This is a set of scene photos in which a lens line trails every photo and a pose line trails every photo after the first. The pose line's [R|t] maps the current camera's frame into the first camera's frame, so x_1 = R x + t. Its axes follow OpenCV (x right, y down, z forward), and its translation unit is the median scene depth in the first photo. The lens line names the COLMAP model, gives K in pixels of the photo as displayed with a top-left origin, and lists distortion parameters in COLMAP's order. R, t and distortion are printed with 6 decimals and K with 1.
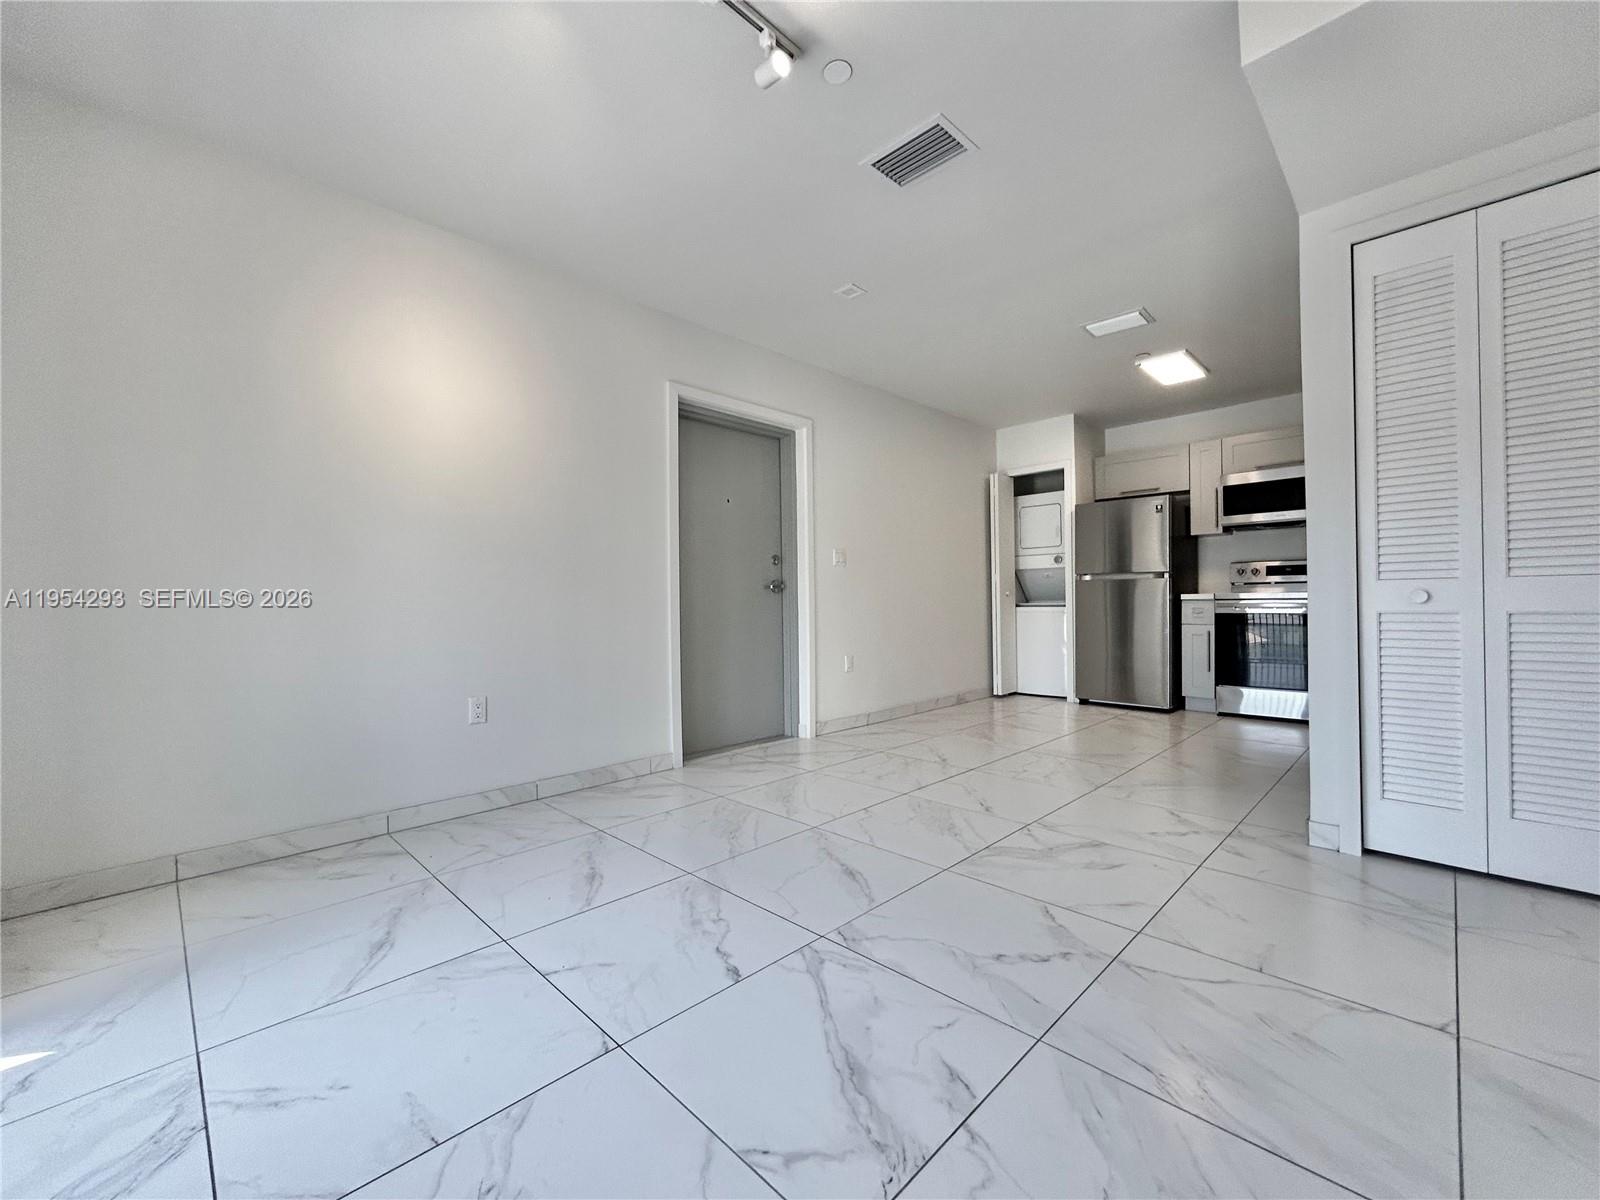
lens RADIAL K [[652.2, 0, 801.0], [0, 652.2, 607.9], [0, 0, 1]] dist [0.002153, -0.000911]
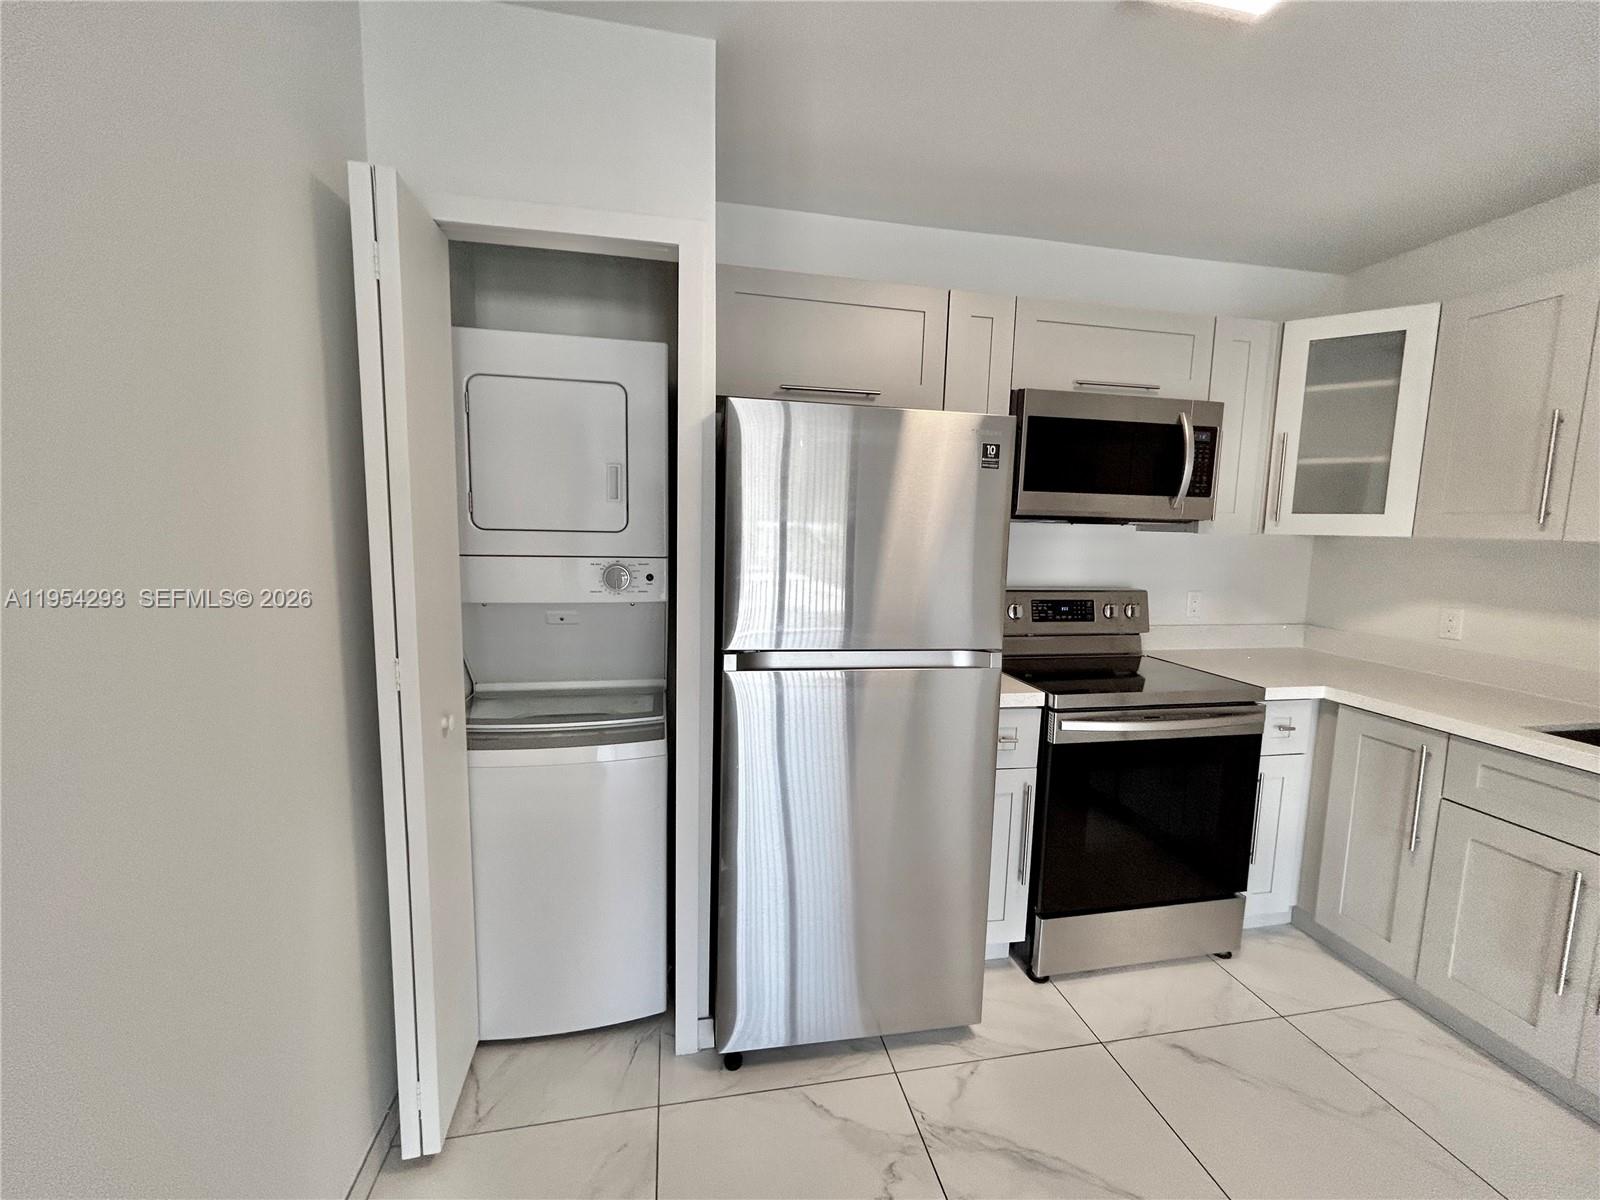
lens RADIAL K [[652.2, 0, 802.4], [0, 652.2, 595.1], [0, 0, 1]] dist [0.002153, -0.000911]
pose [[0.555524, -0.065668, 0.828903, 0.468535], [-0.023292, 0.995256, 0.094457, -0.230918], [-0.831174, -0.071780, 0.551360, 1.845206]]
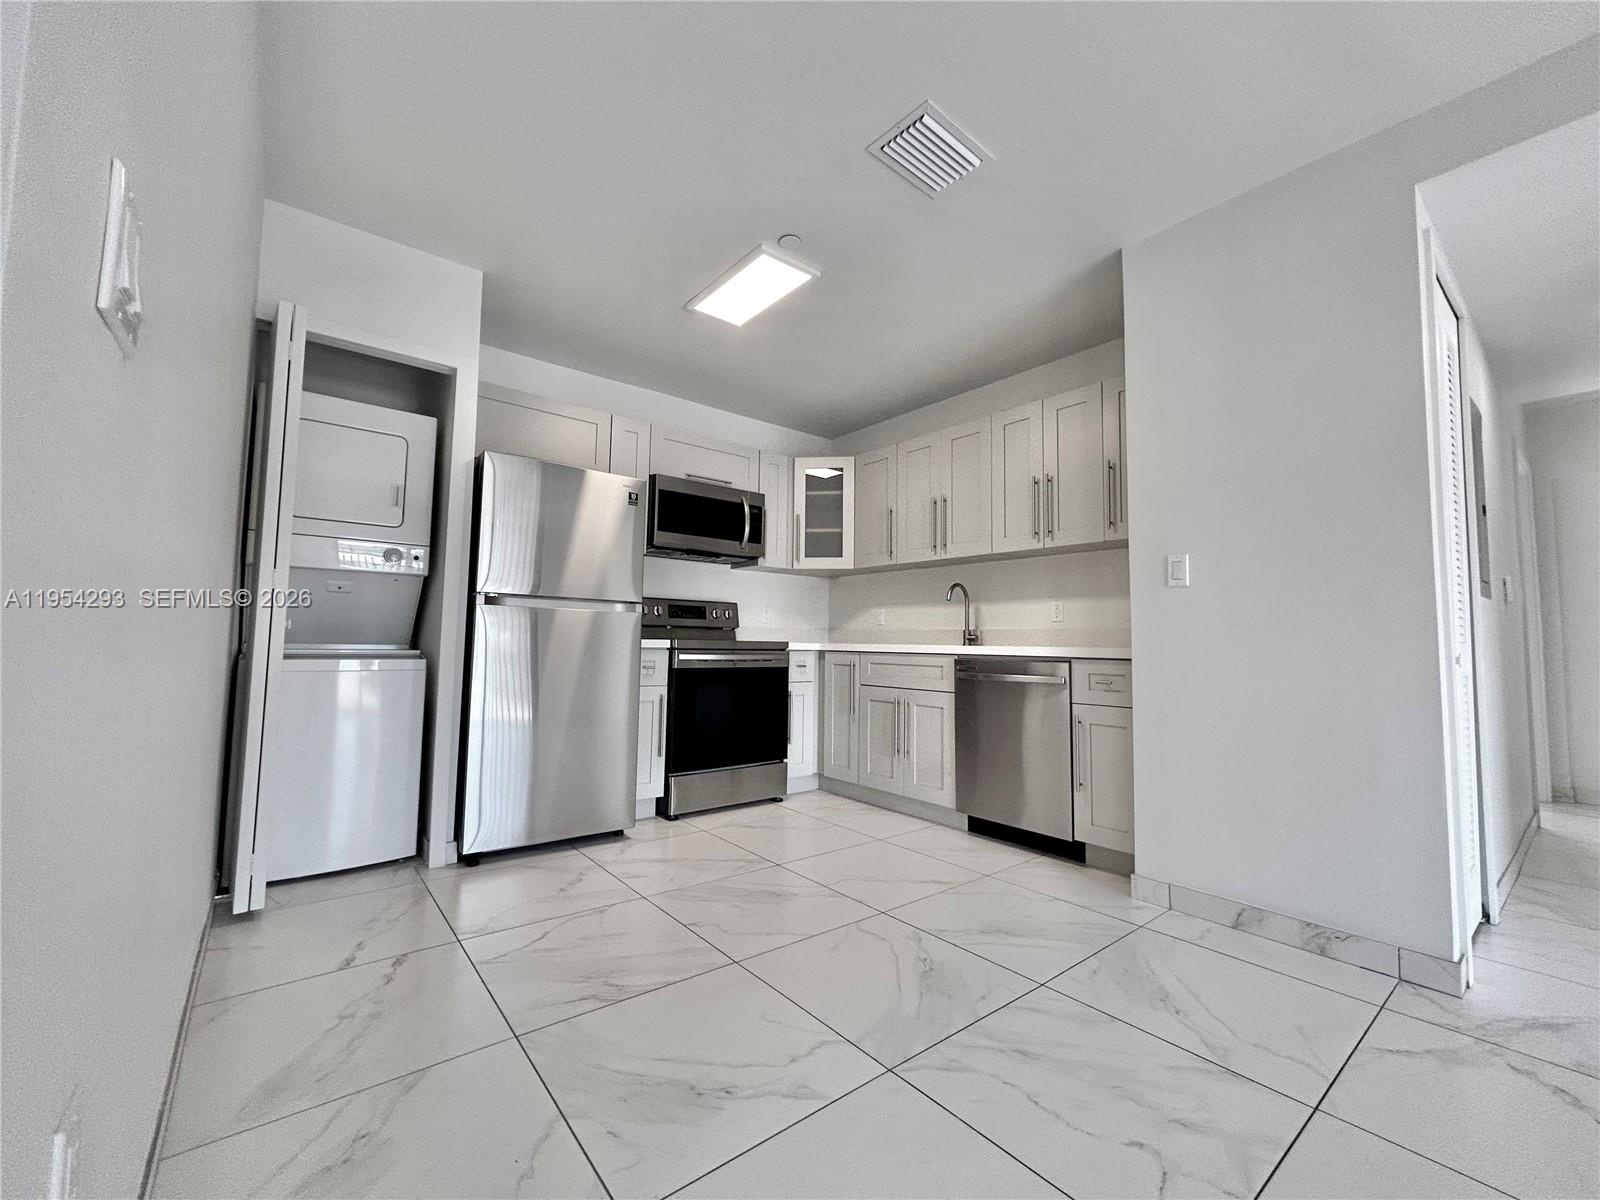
lens RADIAL K [[652.2, 0, 803.6], [0, 652.2, 597.0], [0, 0, 1]] dist [0.002153, -0.000911]
pose [[0.108842, 0.086307, 0.990305, -0.068265], [-0.006469, 0.996264, -0.086116, -0.017404], [-0.994038, 0.002967, 0.108993, 1.595461]]
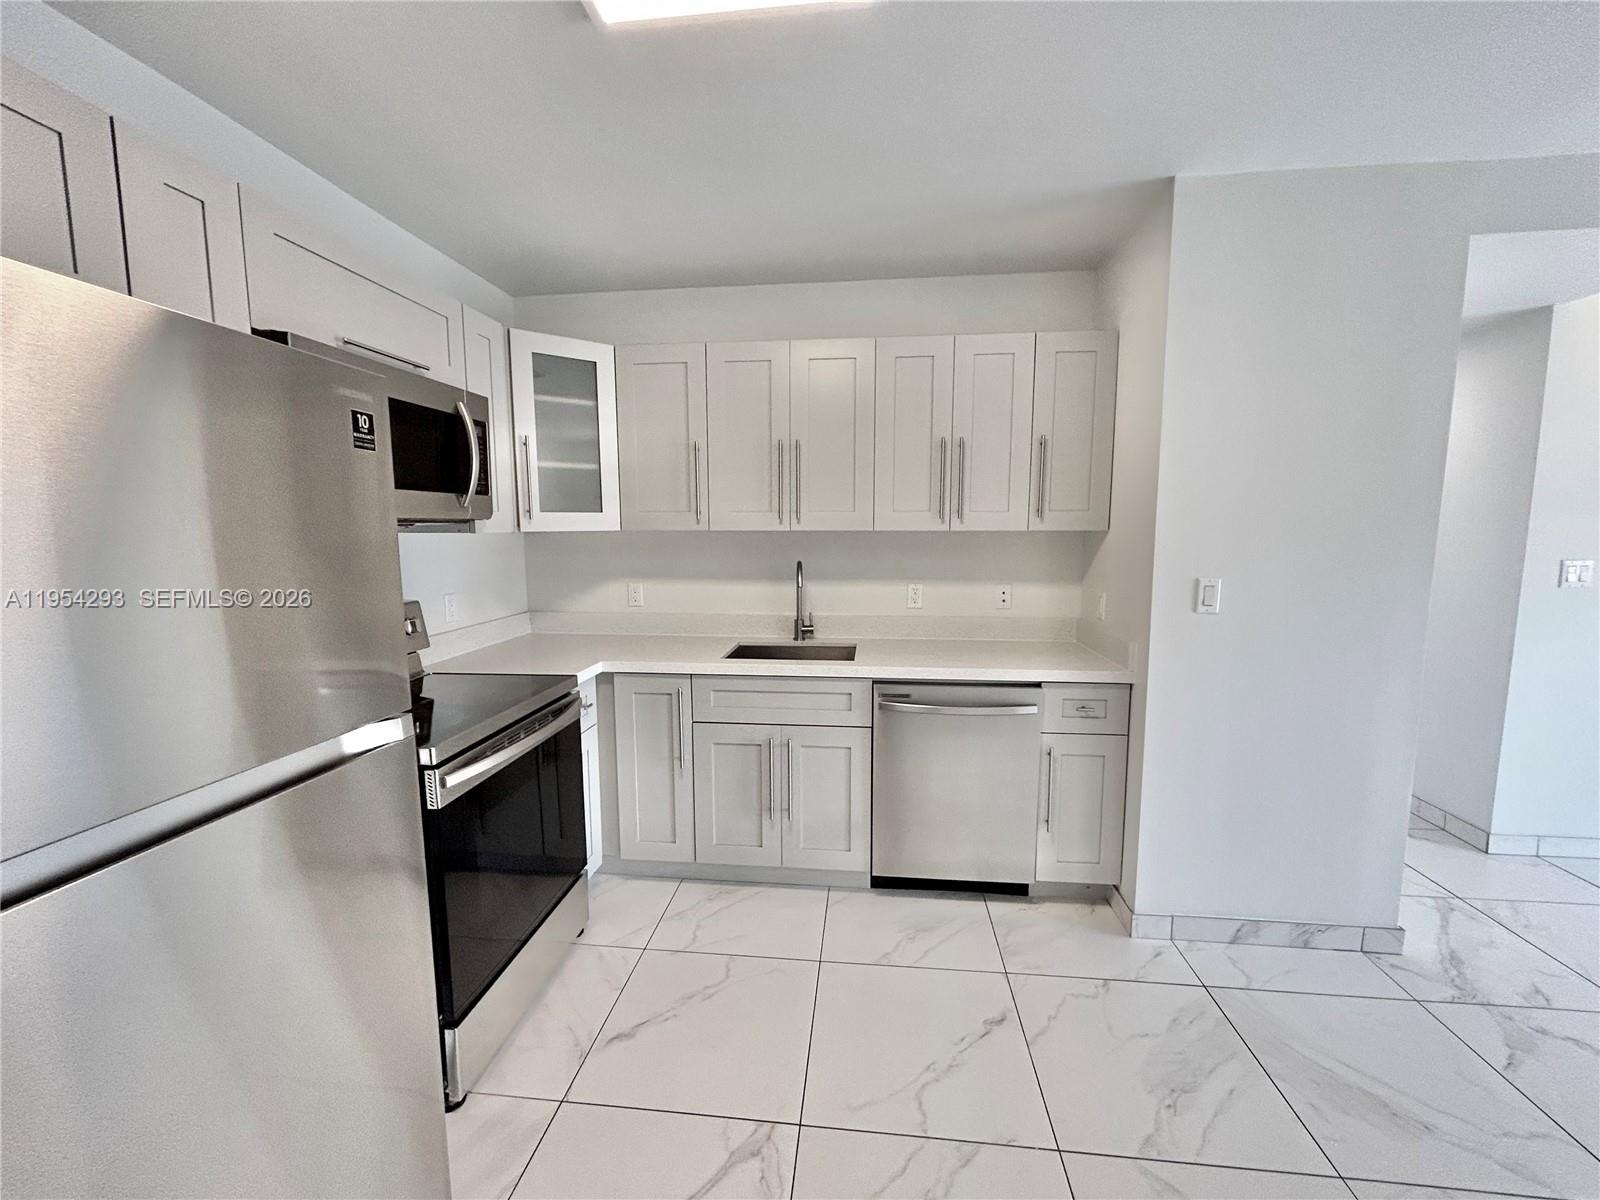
lens RADIAL K [[652.2, 0, 804.2], [0, 652.2, 598.5], [0, 0, 1]] dist [0.002153, -0.000911]
pose [[-0.624264, -0.070597, 0.778017, 0.596709], [0.020421, 0.994093, 0.106589, -0.241646], [-0.780946, 0.082428, -0.619136, 2.109898]]
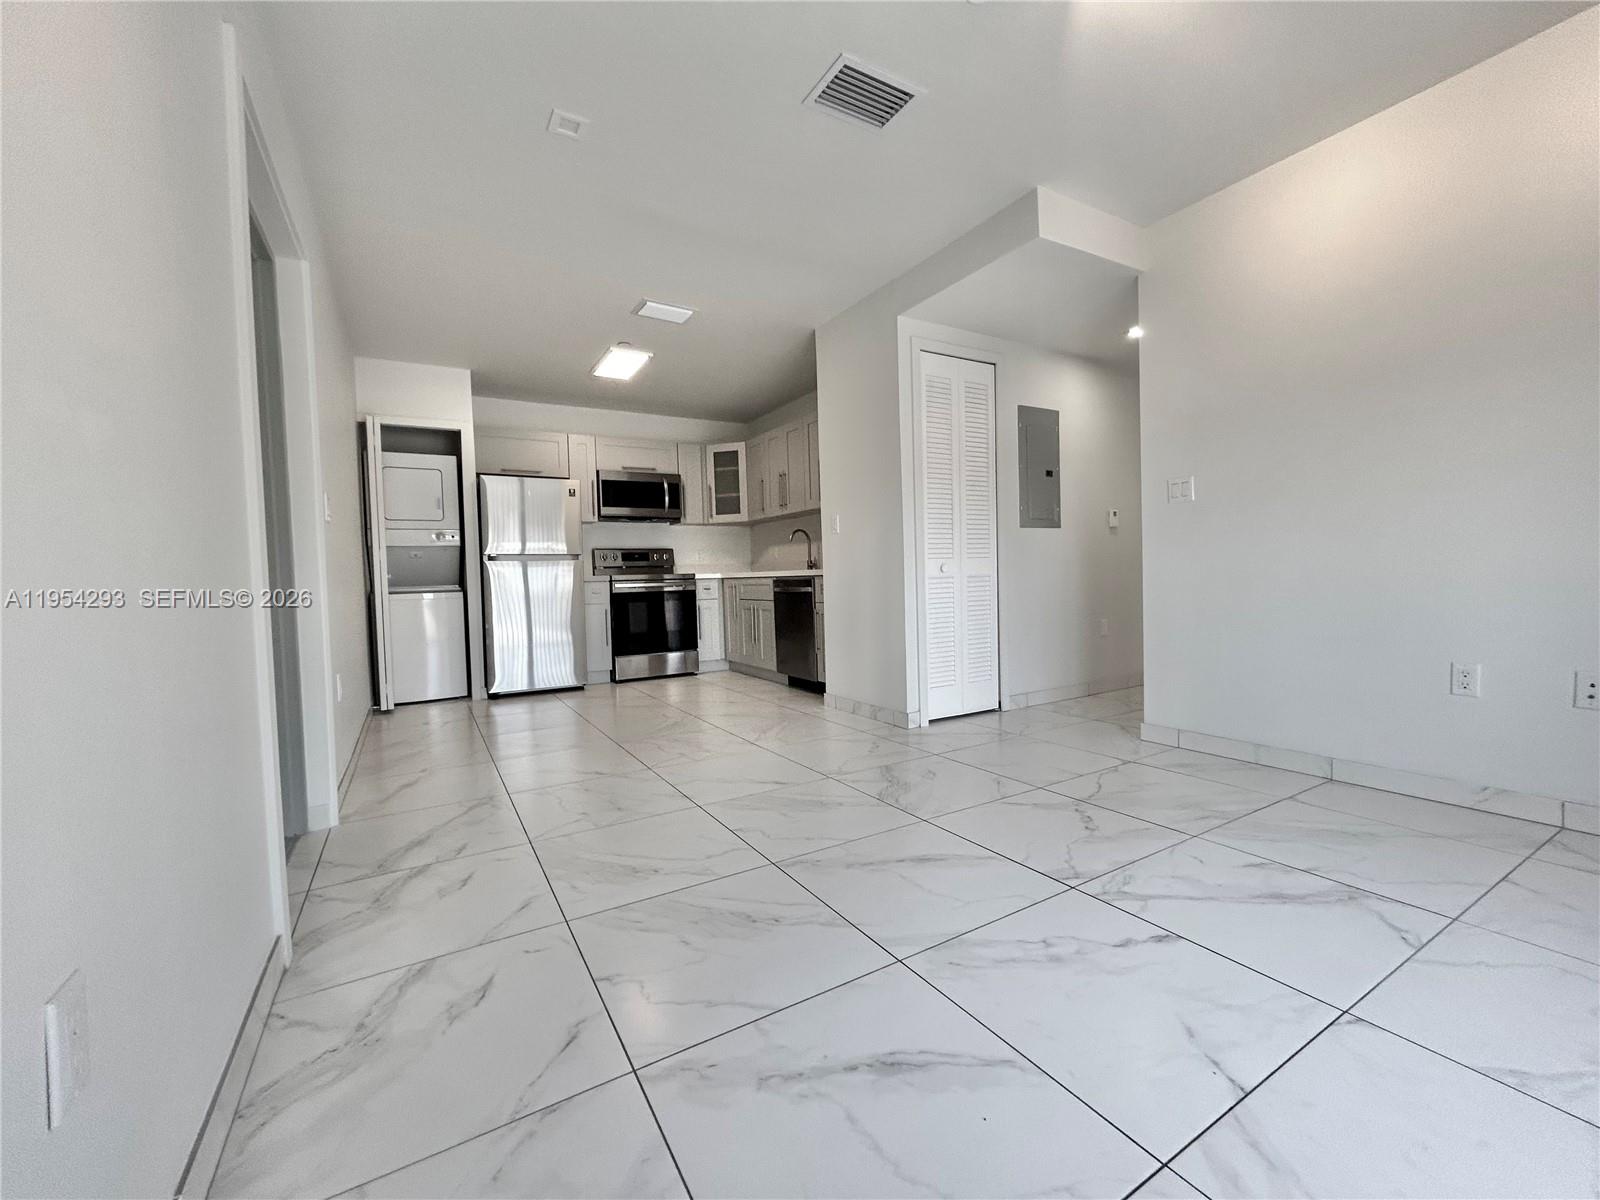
lens RADIAL K [[652.2, 0, 805.9], [0, 652.2, 599.8], [0, 0, 1]] dist [0.002153, -0.000911]
pose [[0.247465, -0.028866, 0.968467, -0.738918], [0.035257, 0.999162, 0.020772, 0.016481], [-0.968255, 0.029005, 0.248275, 0.812145]]
